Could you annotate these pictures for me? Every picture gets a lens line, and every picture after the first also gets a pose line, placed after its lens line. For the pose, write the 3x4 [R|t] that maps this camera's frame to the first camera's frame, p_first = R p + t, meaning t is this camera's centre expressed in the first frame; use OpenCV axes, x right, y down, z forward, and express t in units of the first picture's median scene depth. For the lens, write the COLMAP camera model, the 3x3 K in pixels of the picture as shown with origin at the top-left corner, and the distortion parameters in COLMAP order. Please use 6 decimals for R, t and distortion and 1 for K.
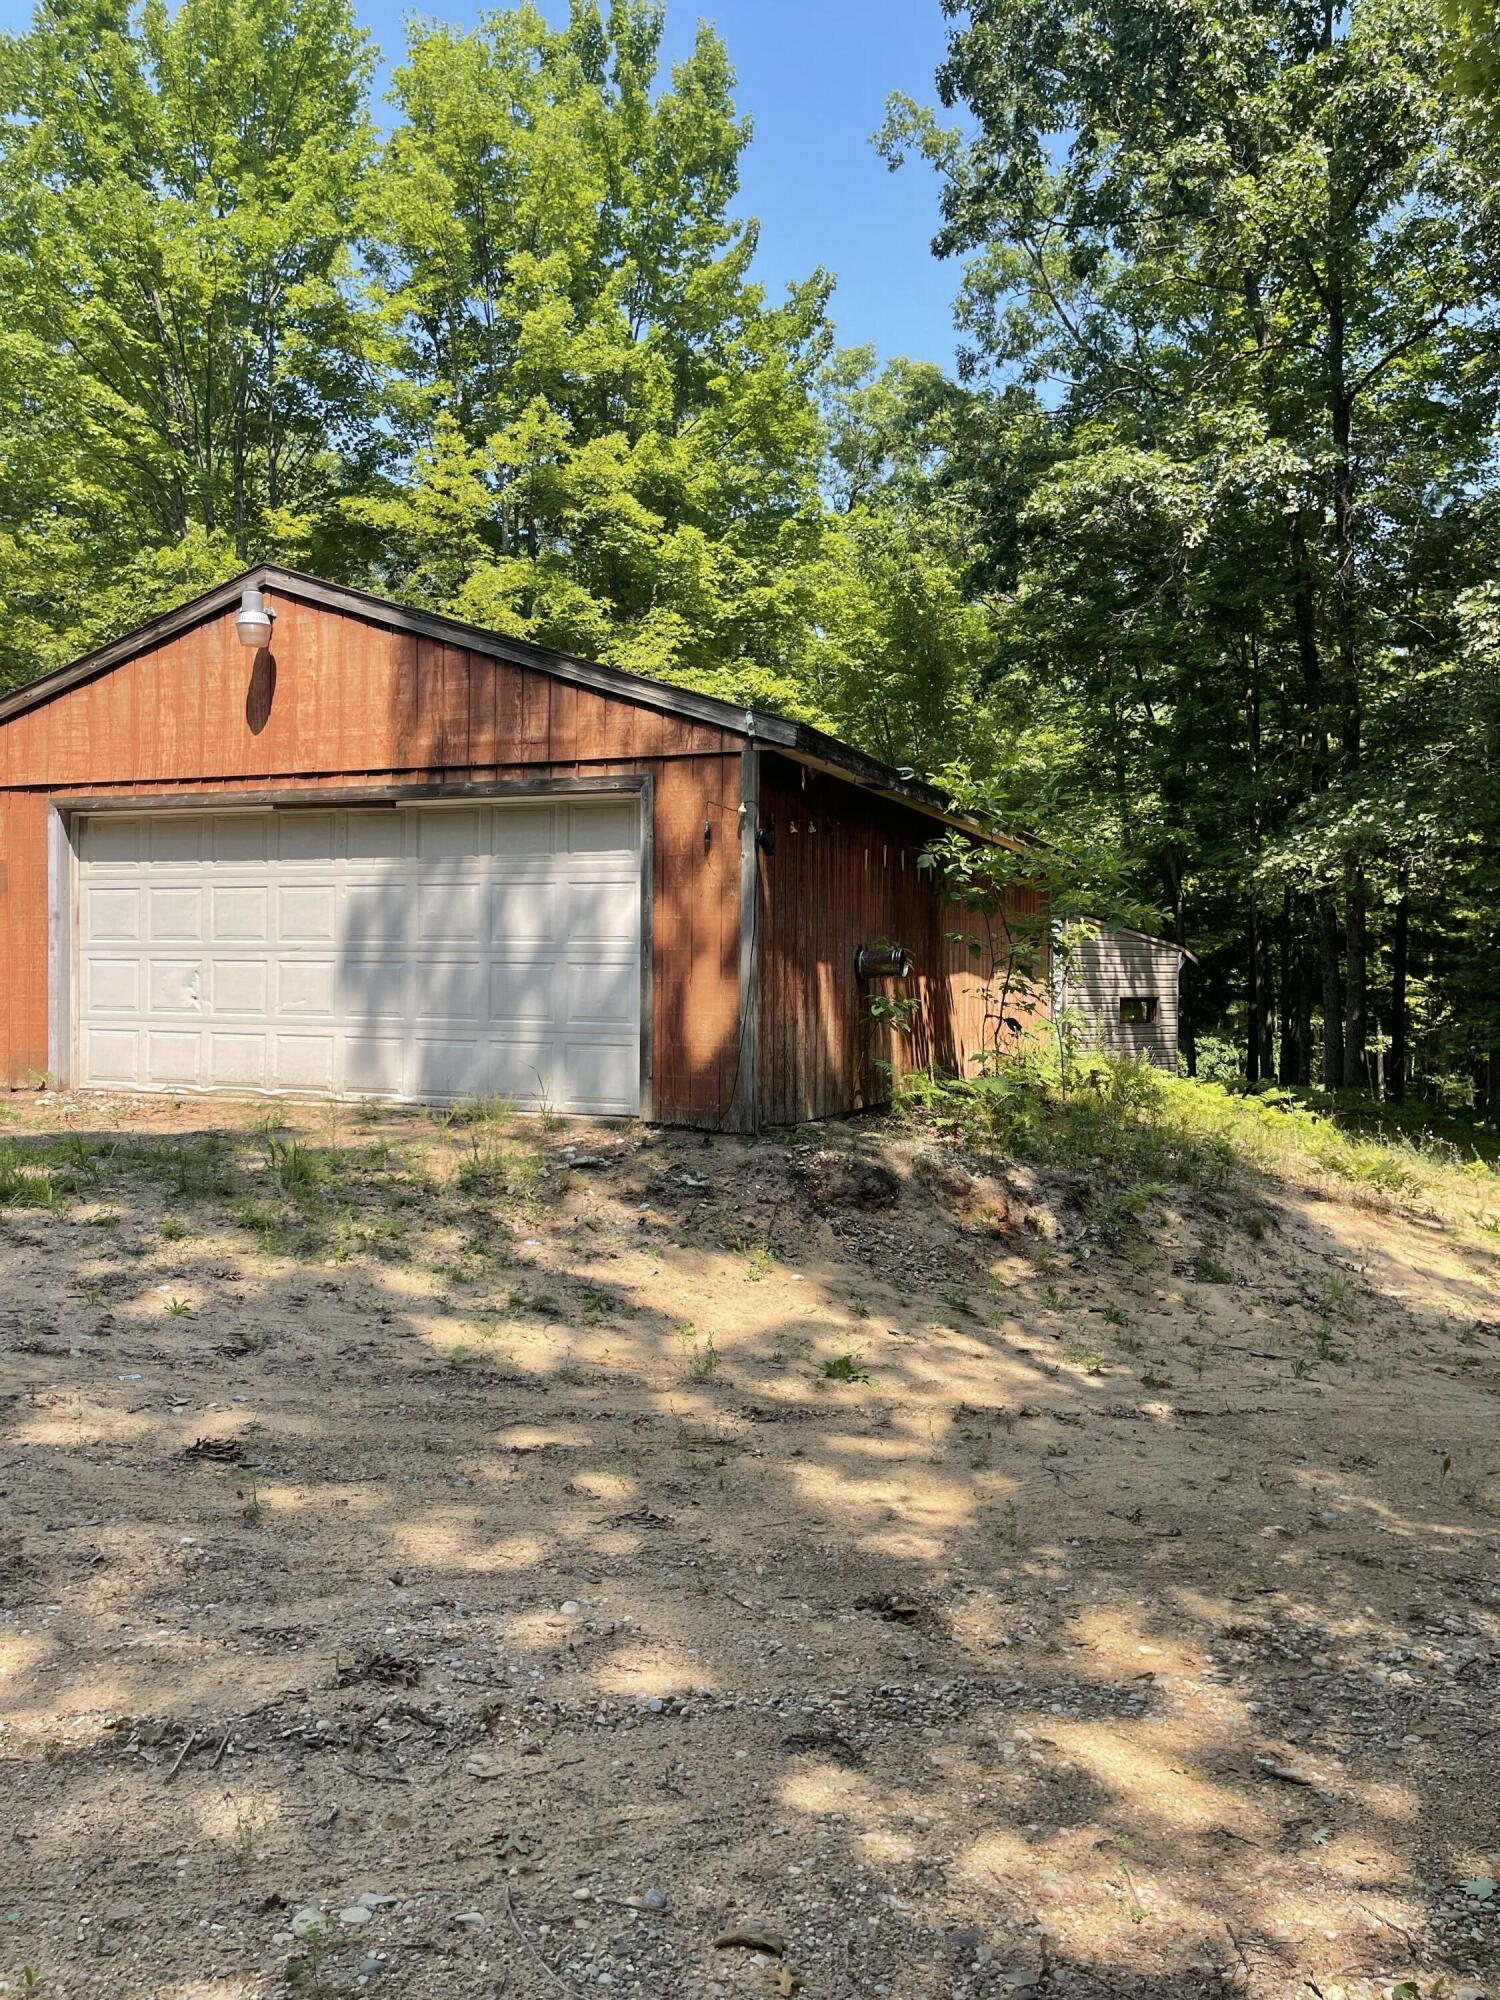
lens RADIAL K [[1498.8, 0, 743.0], [0, 1498.8, 1012.8], [0, 0, 1]] dist [0.082709, -0.110006]
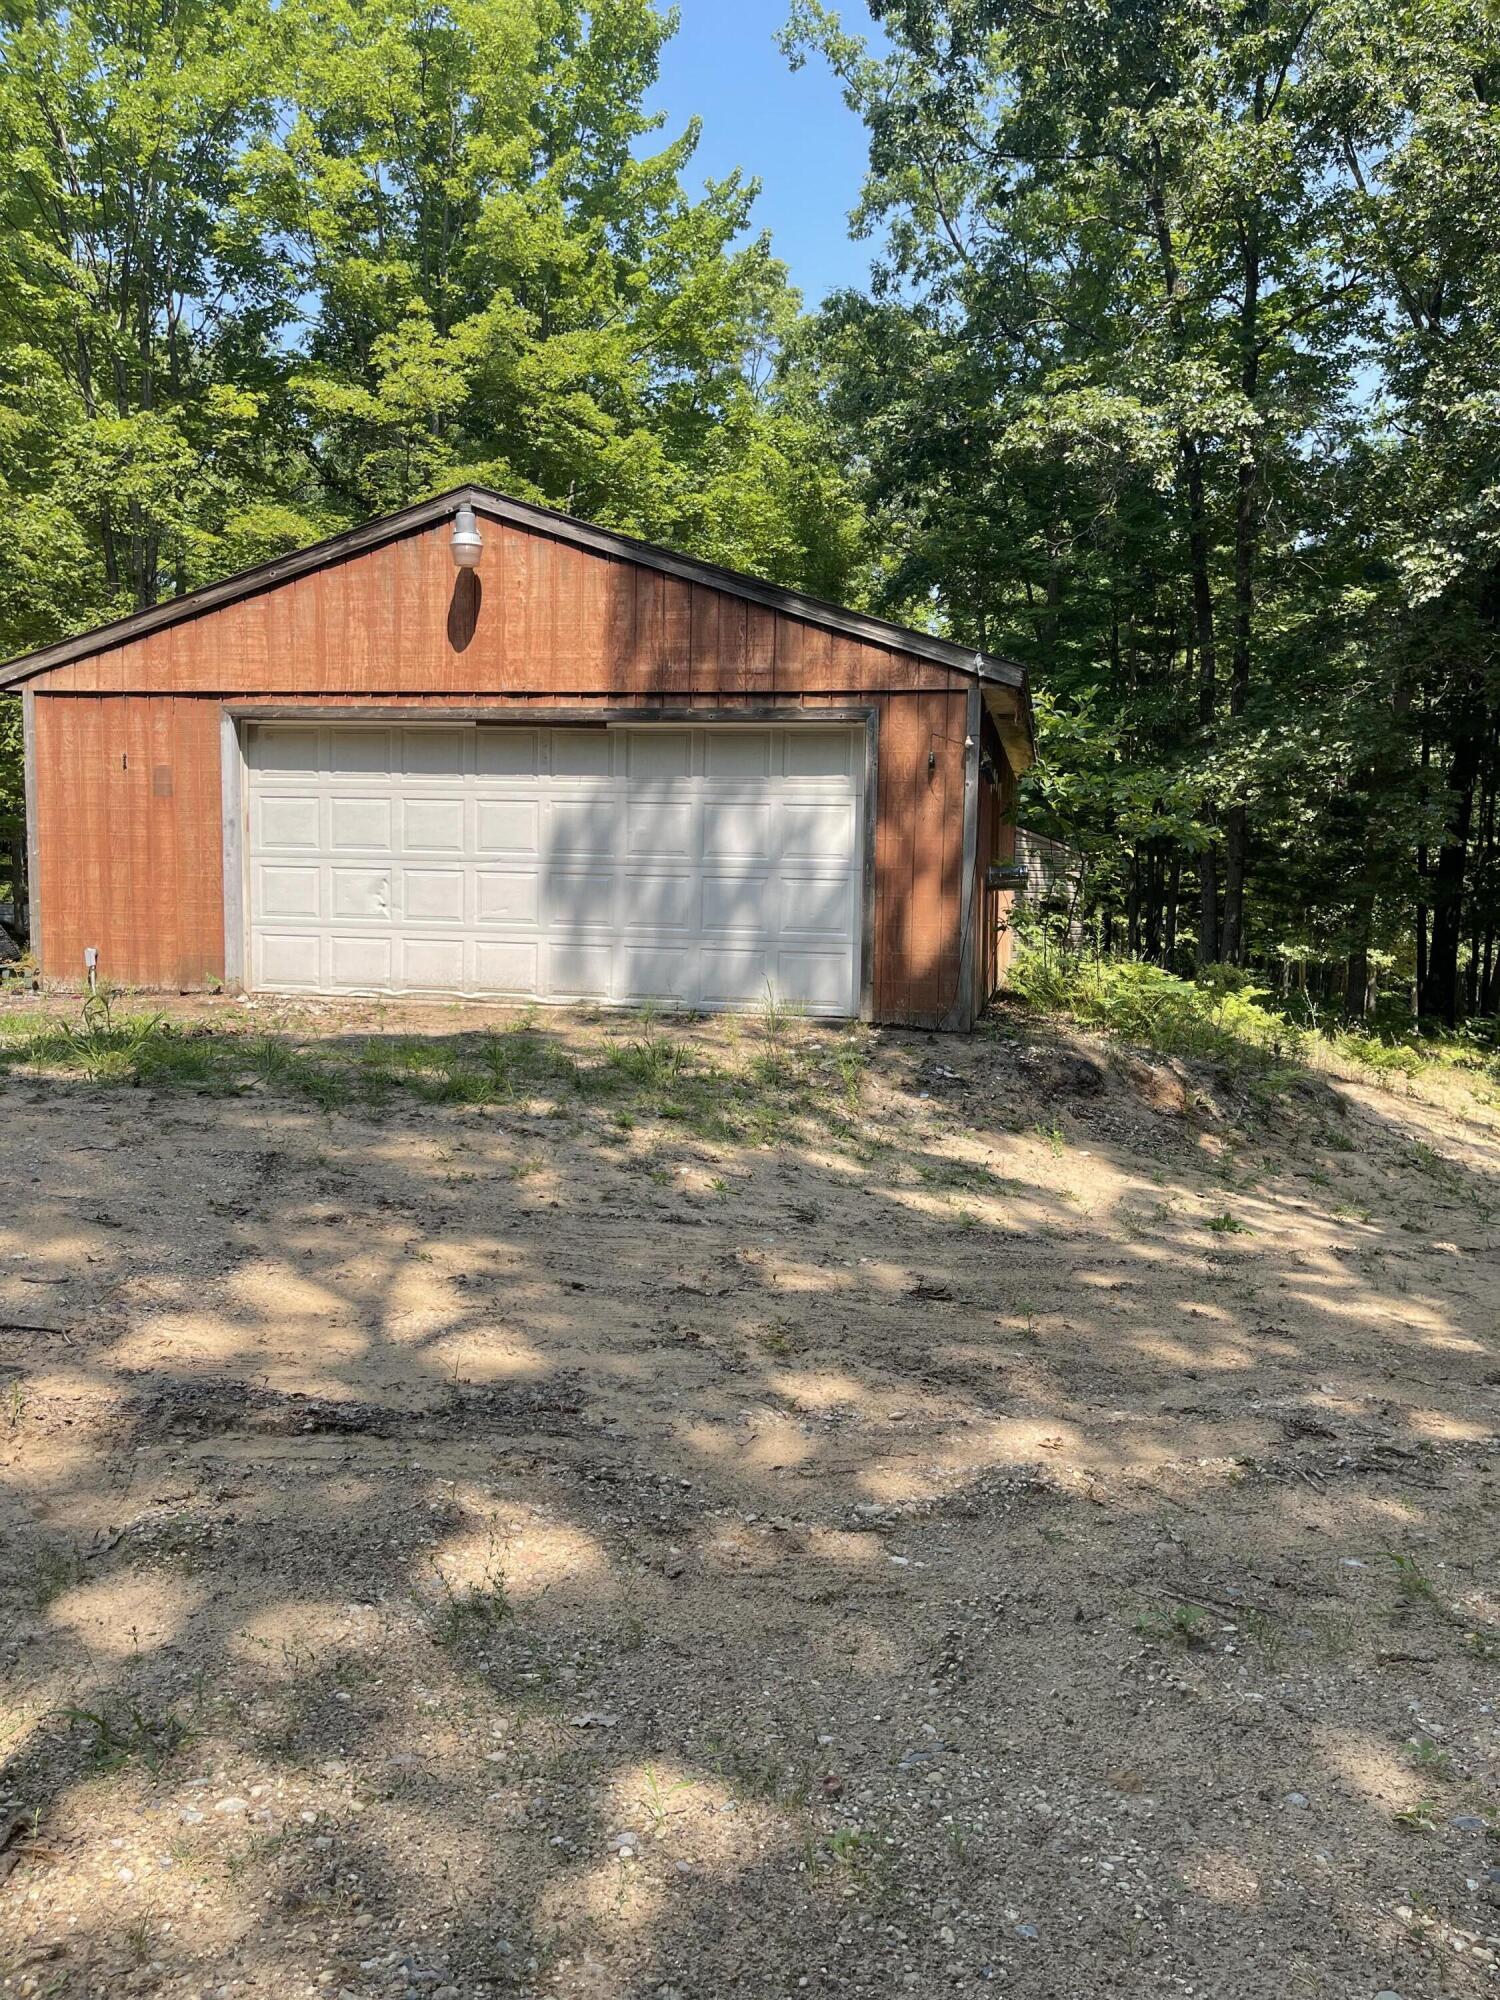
lens RADIAL K [[1498.8, 0, 744.3], [0, 1498.8, 1020.1], [0, 0, 1]] dist [0.082709, -0.110006]
pose [[0.983312, -0.008018, 0.181751, -0.297187], [-0.005883, 0.997104, 0.075816, -0.010842], [-0.181832, -0.075620, 0.980418, -0.067478]]
